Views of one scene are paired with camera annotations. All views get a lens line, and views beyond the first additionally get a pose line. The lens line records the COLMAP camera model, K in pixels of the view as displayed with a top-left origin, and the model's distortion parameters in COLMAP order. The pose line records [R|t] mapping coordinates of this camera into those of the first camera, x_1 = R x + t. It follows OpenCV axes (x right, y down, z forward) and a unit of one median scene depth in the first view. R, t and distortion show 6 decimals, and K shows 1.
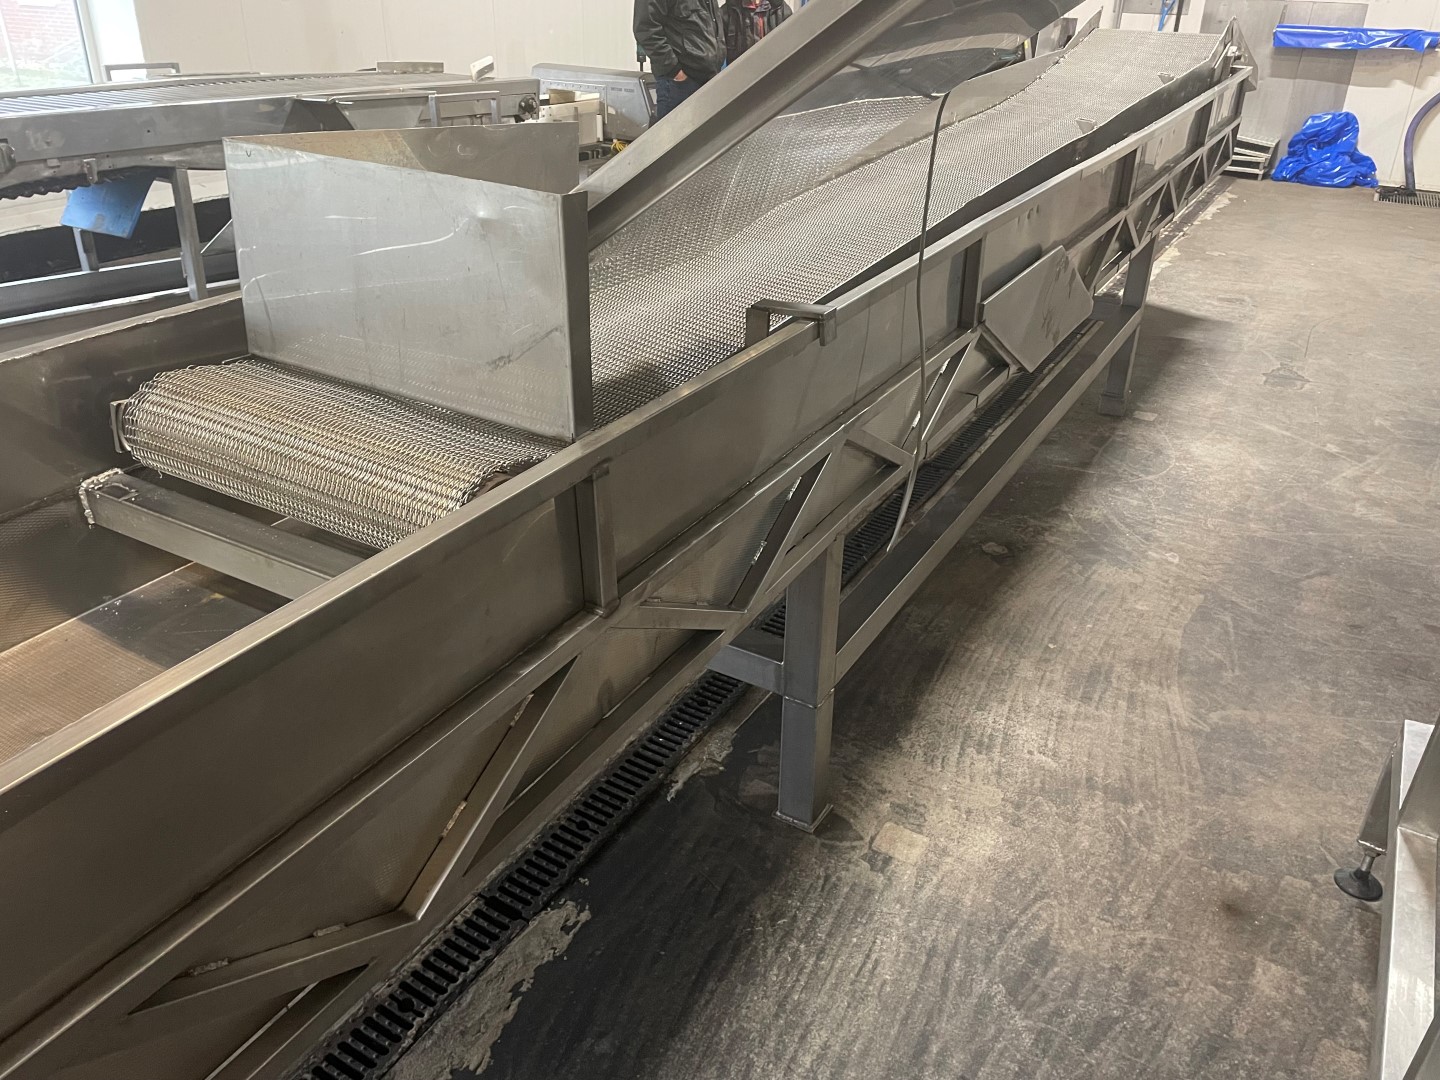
lens RADIAL K [[1097.5, 0, 720.4], [0, 1097.5, 537.4], [0, 0, 1]] dist [0.003794, -0.014338]
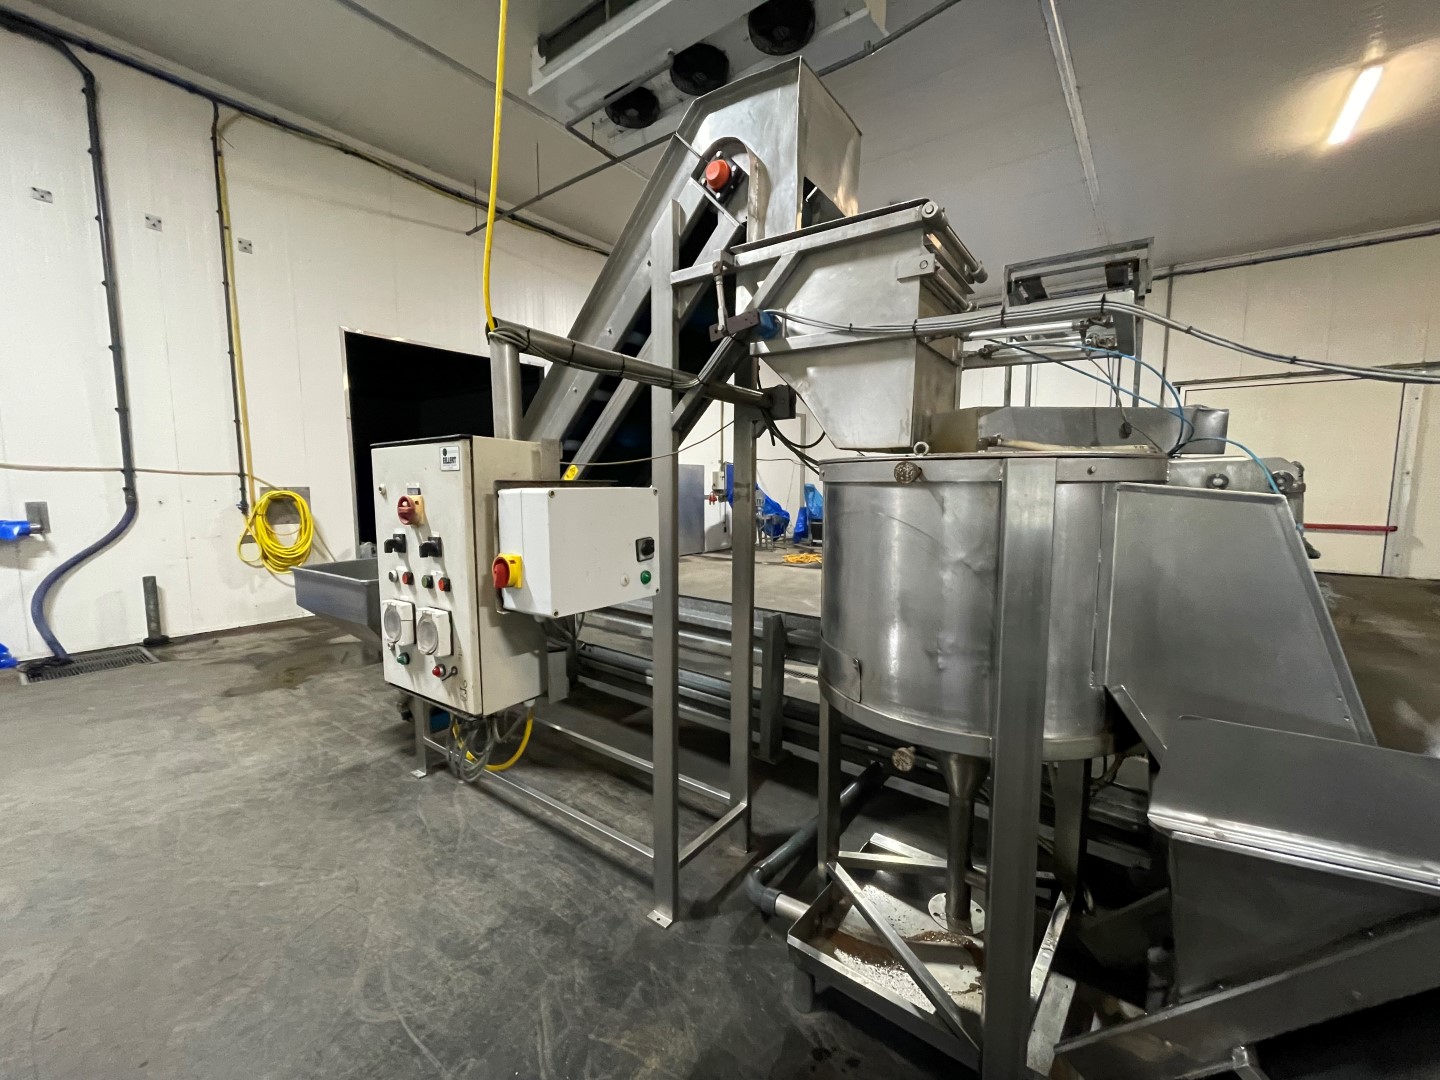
lens RADIAL K [[579.9, 0, 724.3], [0, 579.9, 537.7], [0, 0, 1]] dist [0.000073, -0.000162]
pose [[0.140369, -0.119688, 0.982838, 0.459477], [0.446849, 0.893478, 0.044987, -0.398365], [-0.883529, 0.432865, 0.178898, 0.716535]]
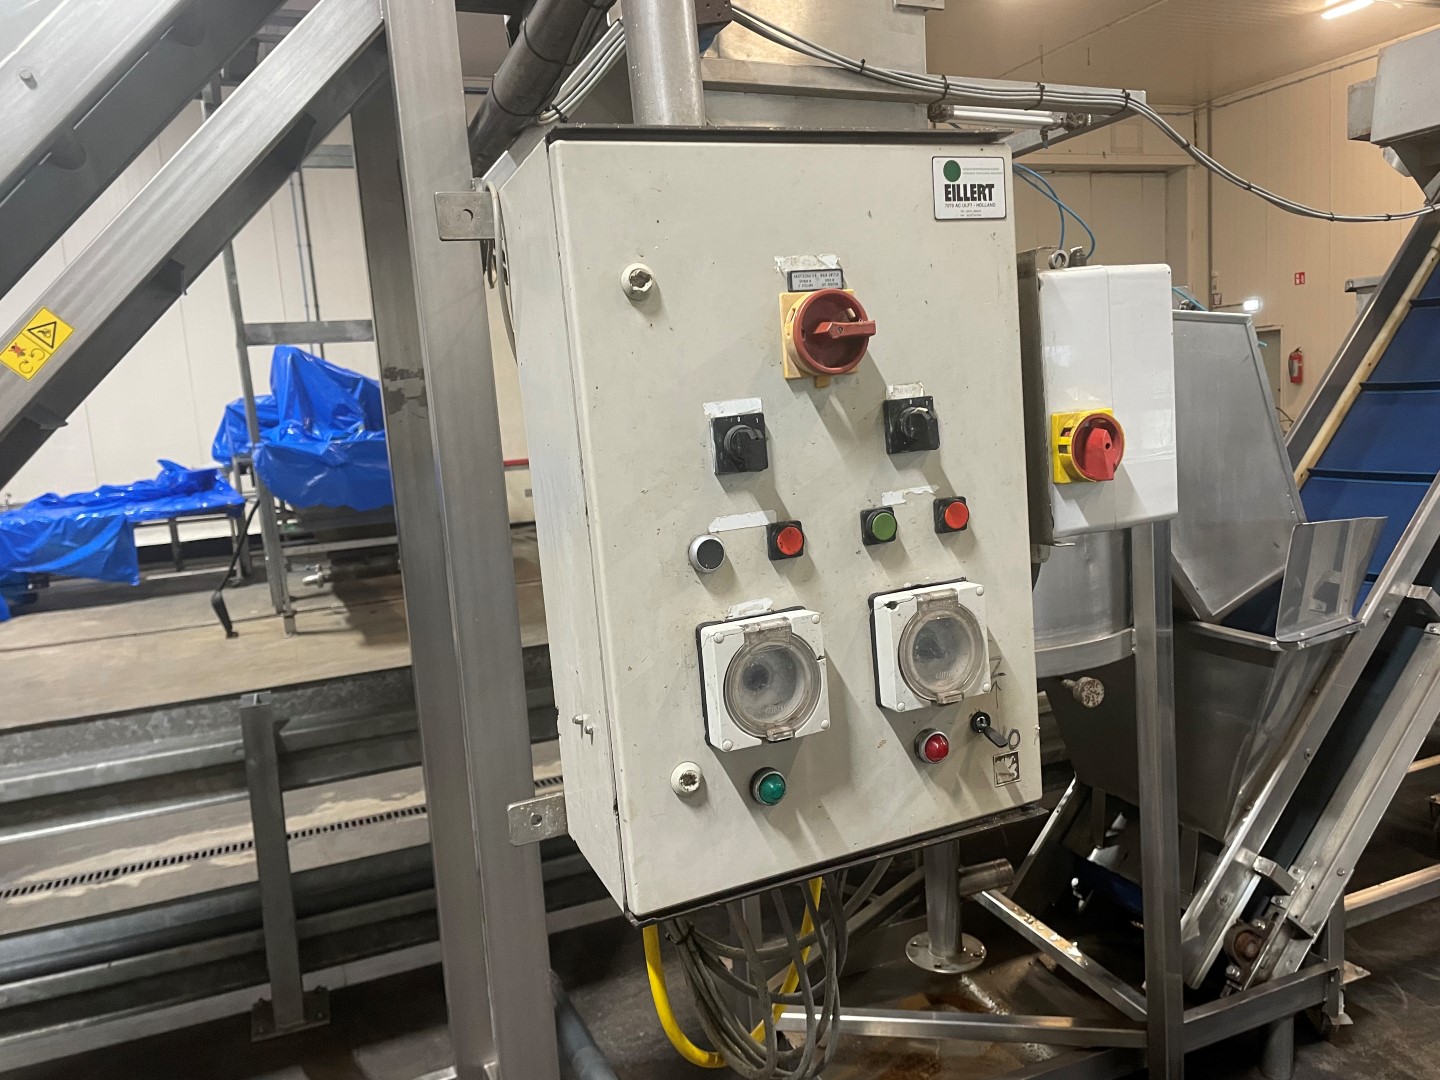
lens RADIAL K [[1097.5, 0, 719.4], [0, 1097.5, 541.9], [0, 0, 1]] dist [0.003794, -0.014338]
pose [[-0.774119, -0.046901, 0.631300, 0.629419], [0.336930, 0.813740, 0.473609, -0.548186], [-0.535926, 0.579334, -0.614129, 1.082662]]
